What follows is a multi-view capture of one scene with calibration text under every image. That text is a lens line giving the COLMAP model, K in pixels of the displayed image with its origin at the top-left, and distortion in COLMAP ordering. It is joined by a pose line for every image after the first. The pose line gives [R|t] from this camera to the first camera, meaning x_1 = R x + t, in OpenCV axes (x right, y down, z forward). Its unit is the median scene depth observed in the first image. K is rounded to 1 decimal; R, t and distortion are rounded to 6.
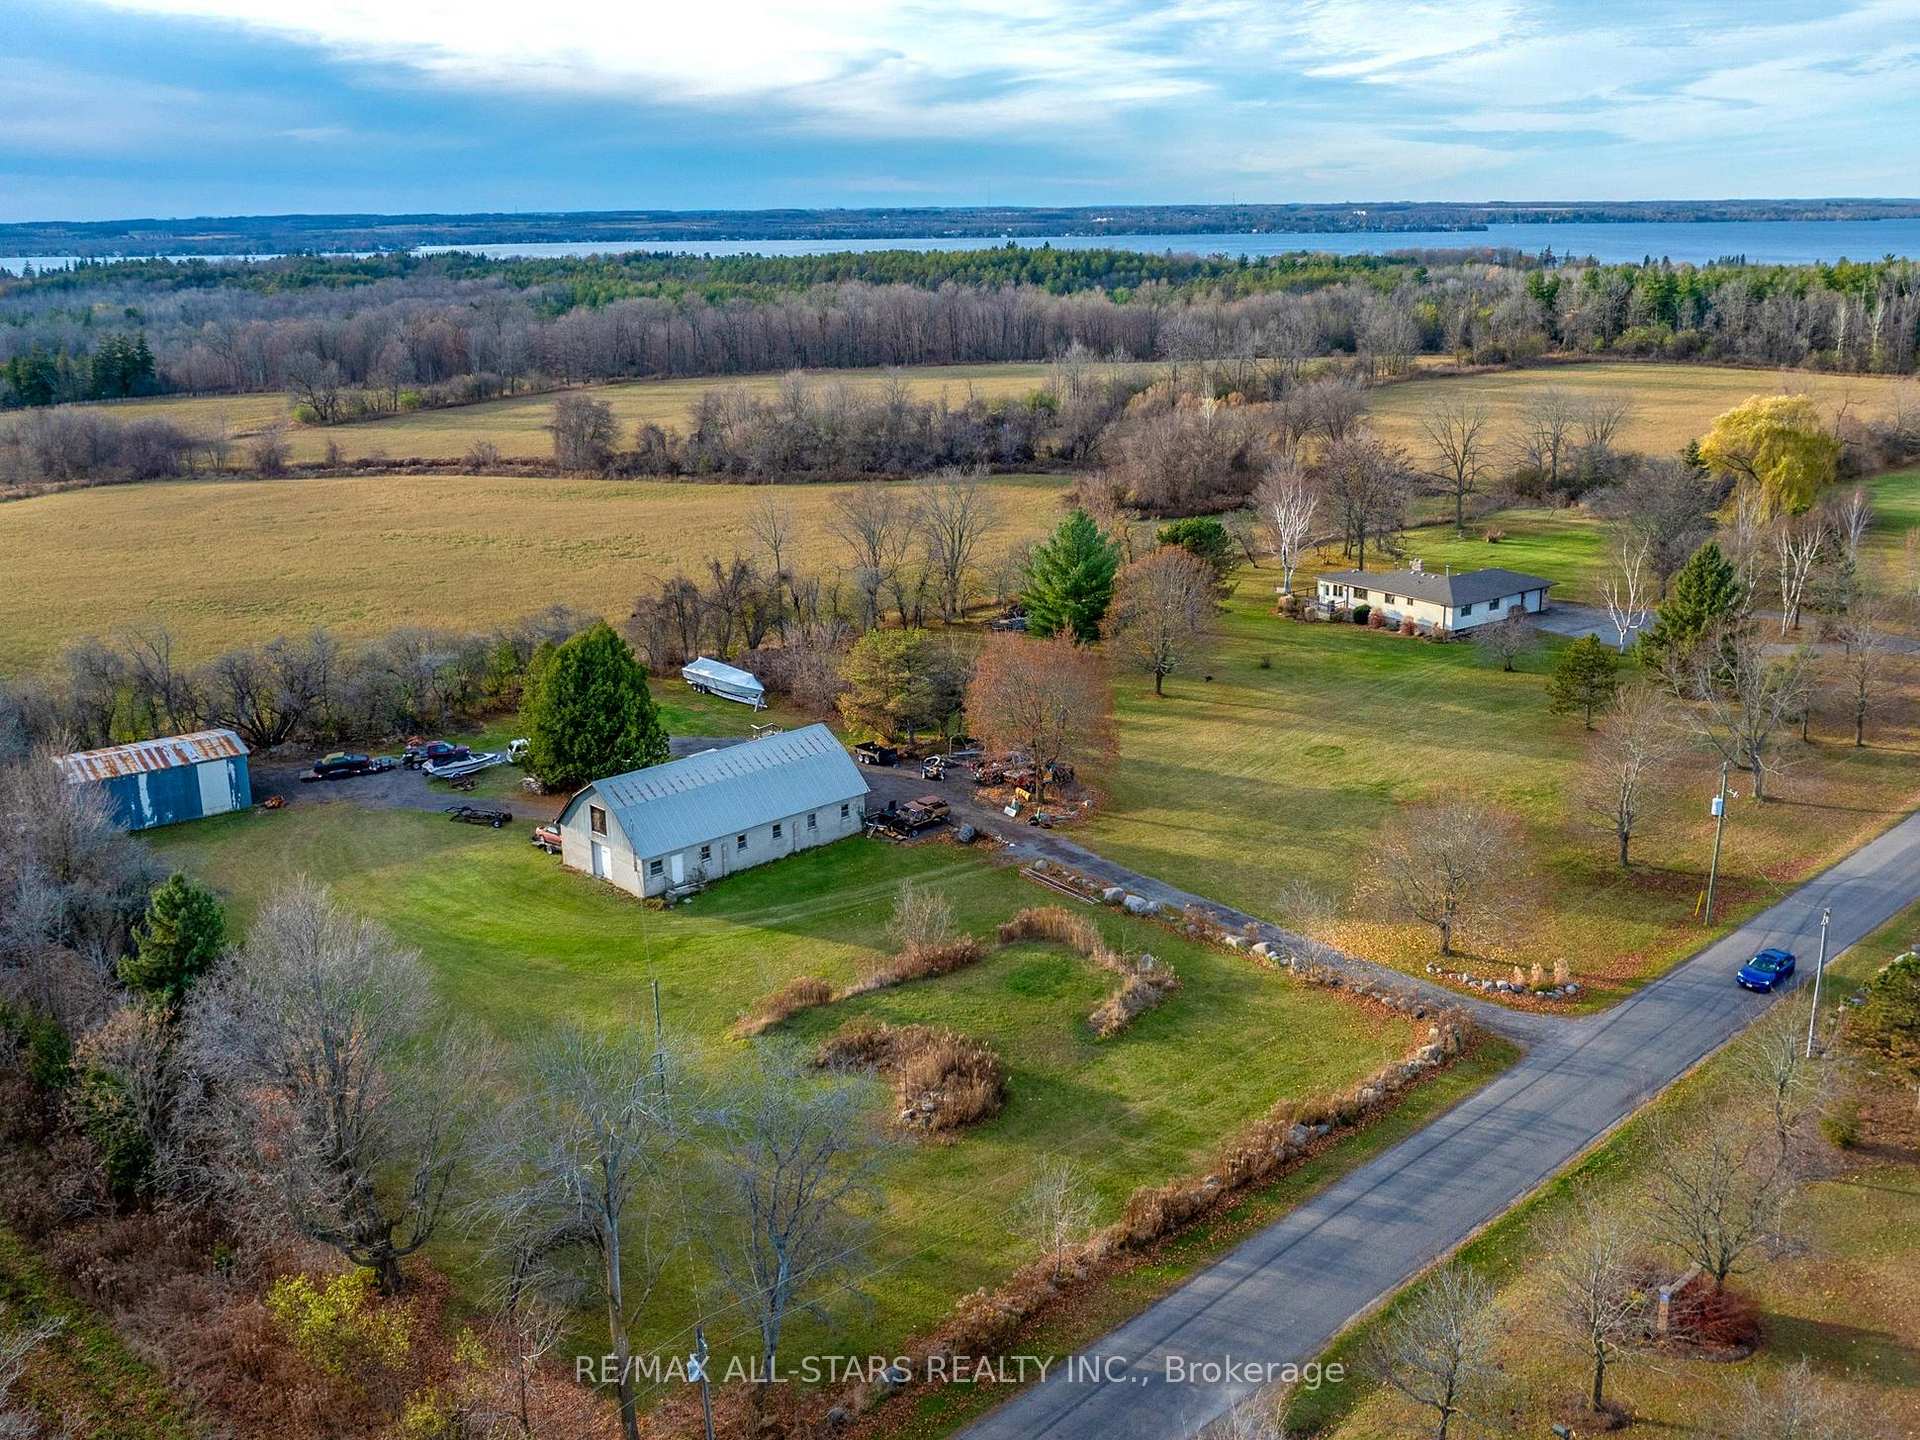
lens RADIAL K [[1809.6, 0, 959.6], [0, 1809.6, 693.9], [0, 0, 1]] dist [-0.001418, -0.056981]
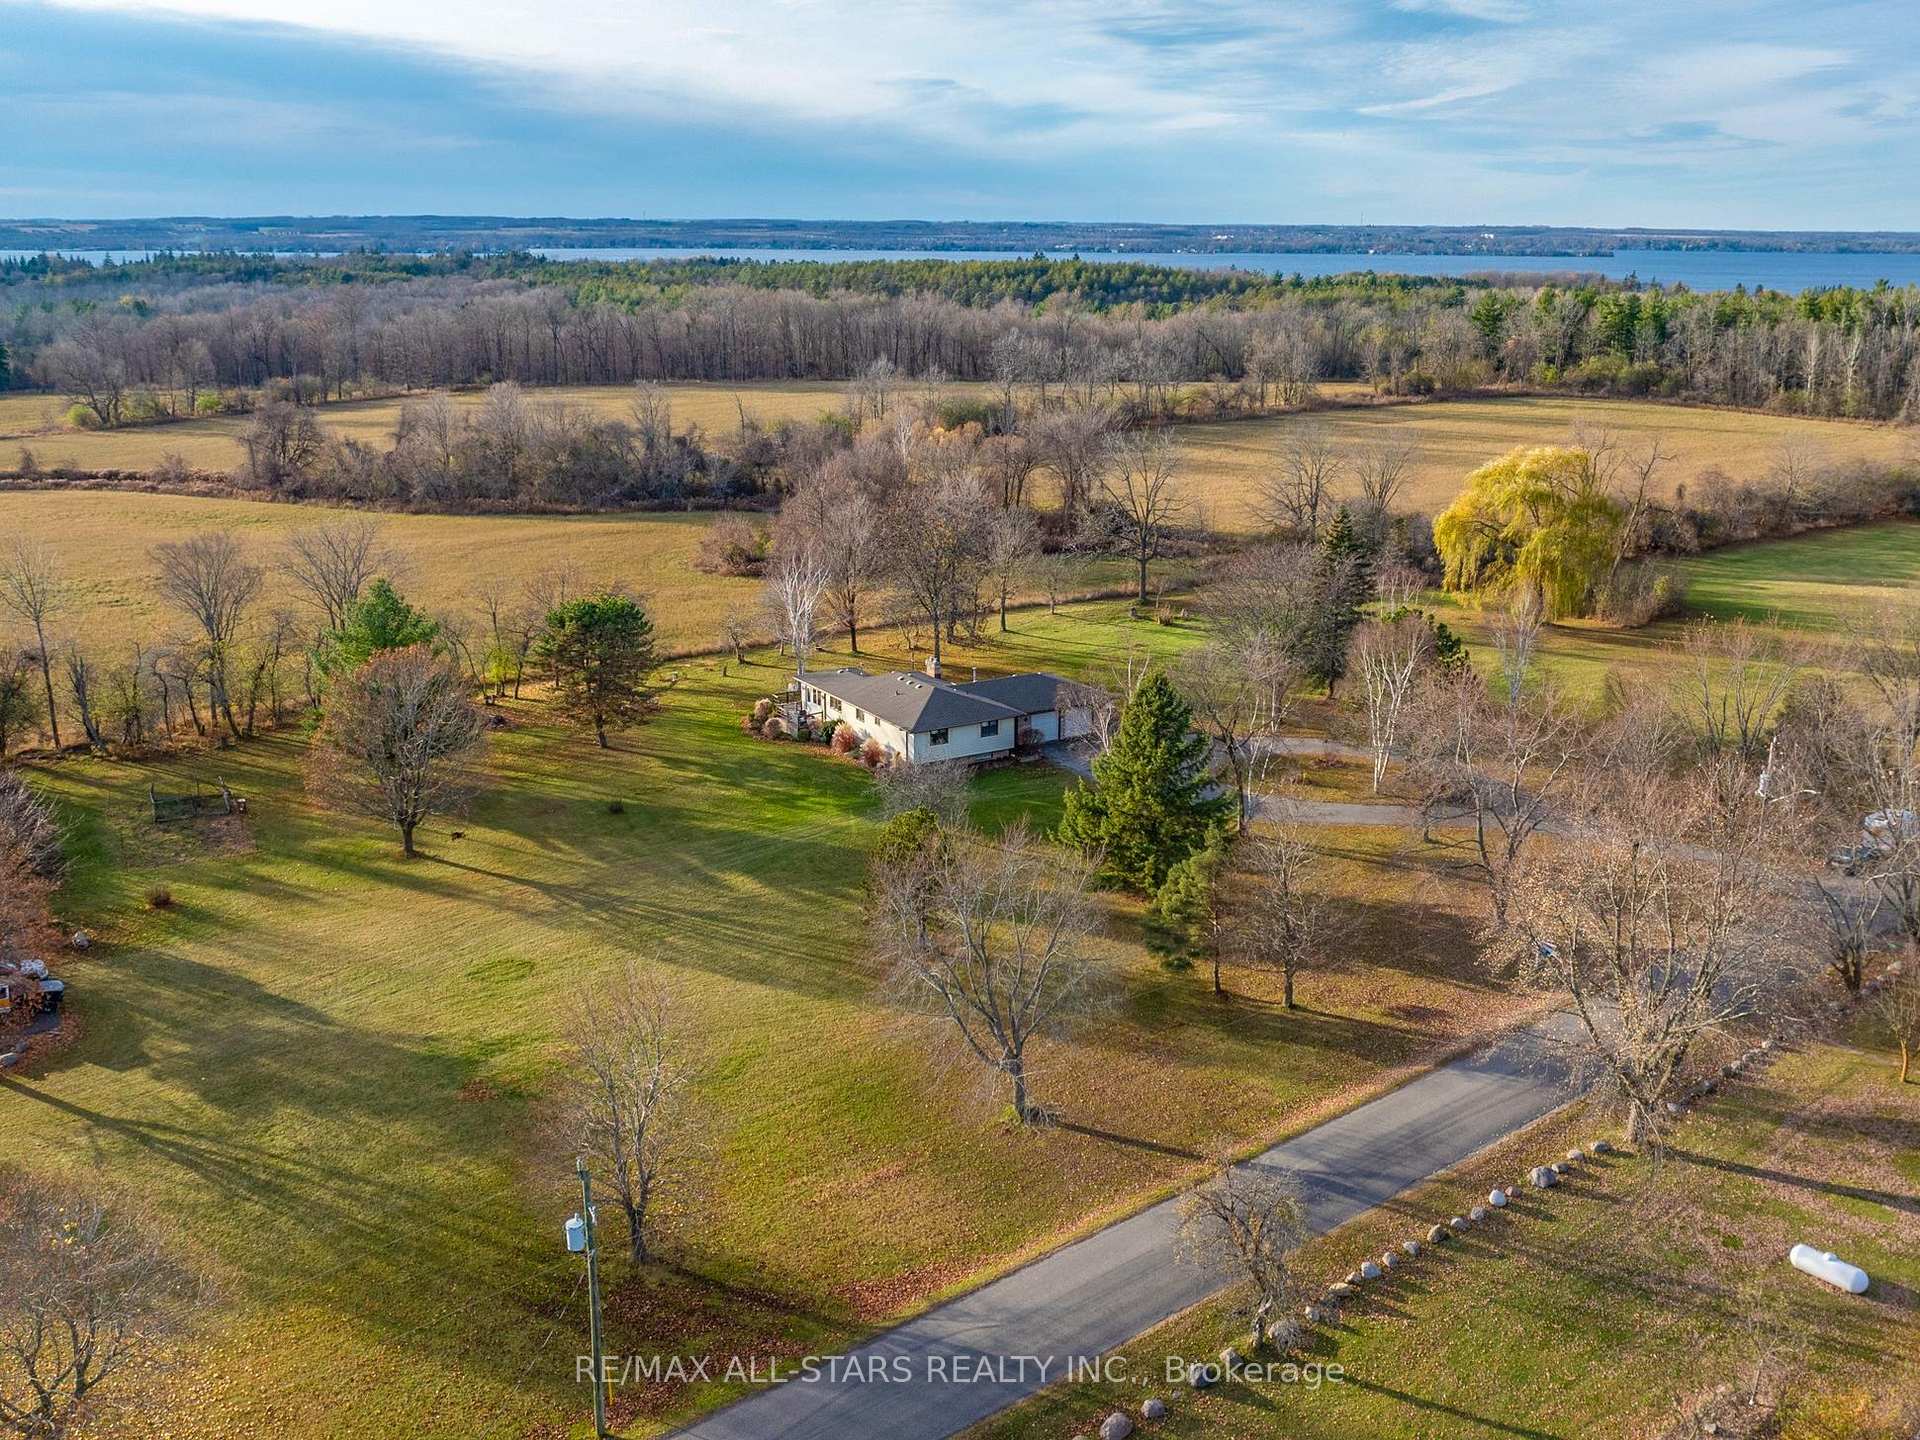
lens RADIAL K [[1809.6, 0, 959.6], [0, 1809.6, 693.9], [0, 0, 1]] dist [-0.001418, -0.056981]
pose [[0.997244, 0.036889, -0.064375, 0.406181], [-0.037365, 0.999282, -0.006214, -0.072015], [0.064100, 0.008602, 0.997906, 0.337077]]
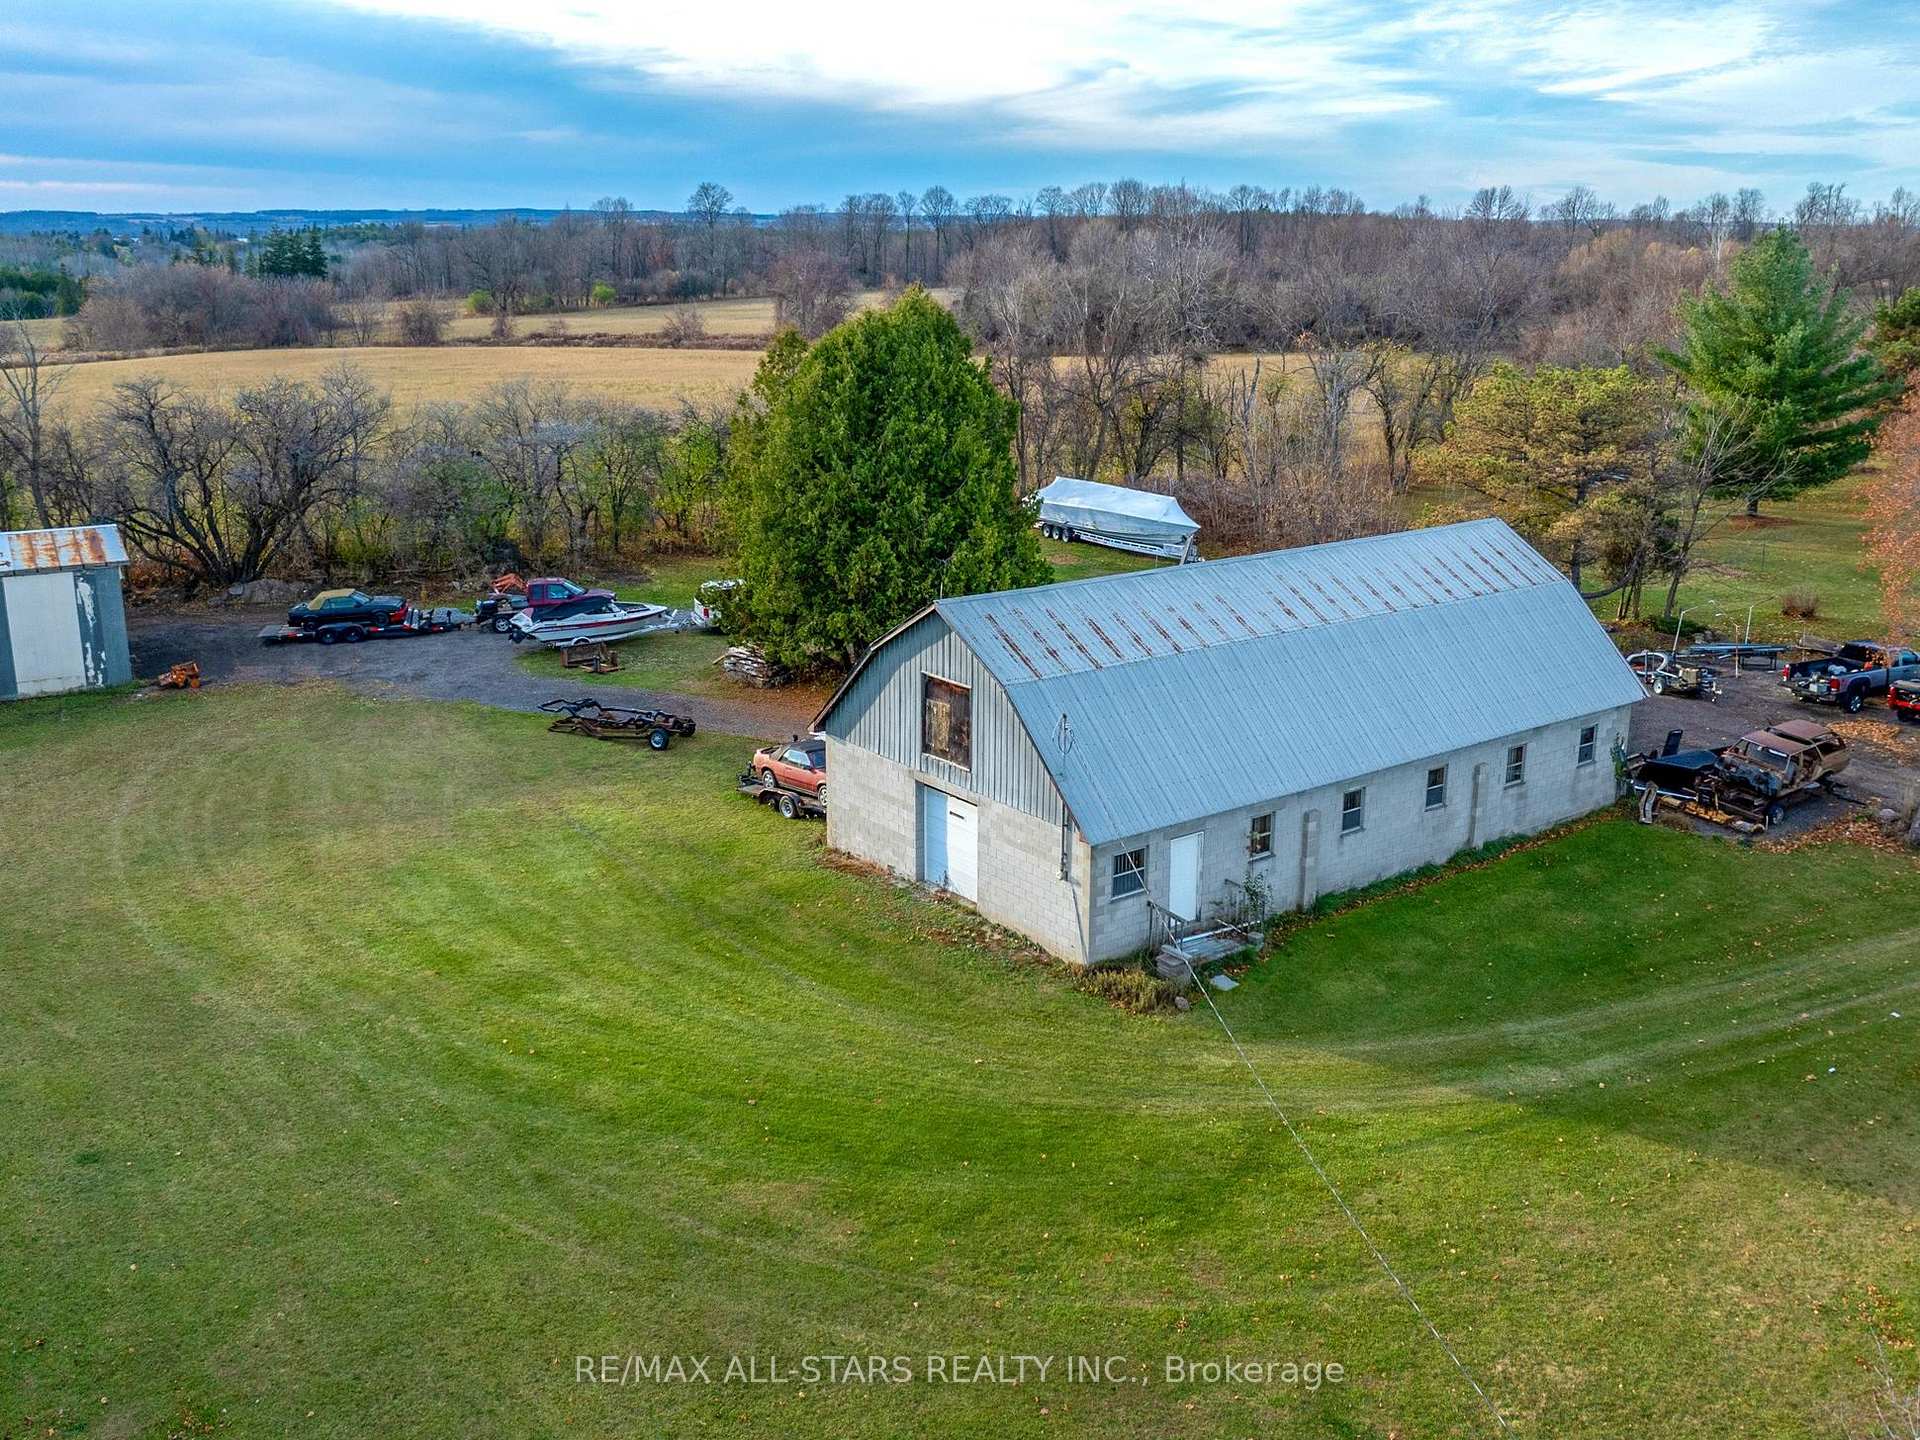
lens RADIAL K [[1817.3, 0, 960.0], [0, 1817.3, 720.0], [0, 0, 1]] dist [-0.020396, -0.020101]
pose [[0.993354, 0.049028, -0.104139, -0.129642], [-0.048316, 0.998788, 0.009344, 0.053255], [0.104471, -0.004251, 0.994519, 0.534013]]
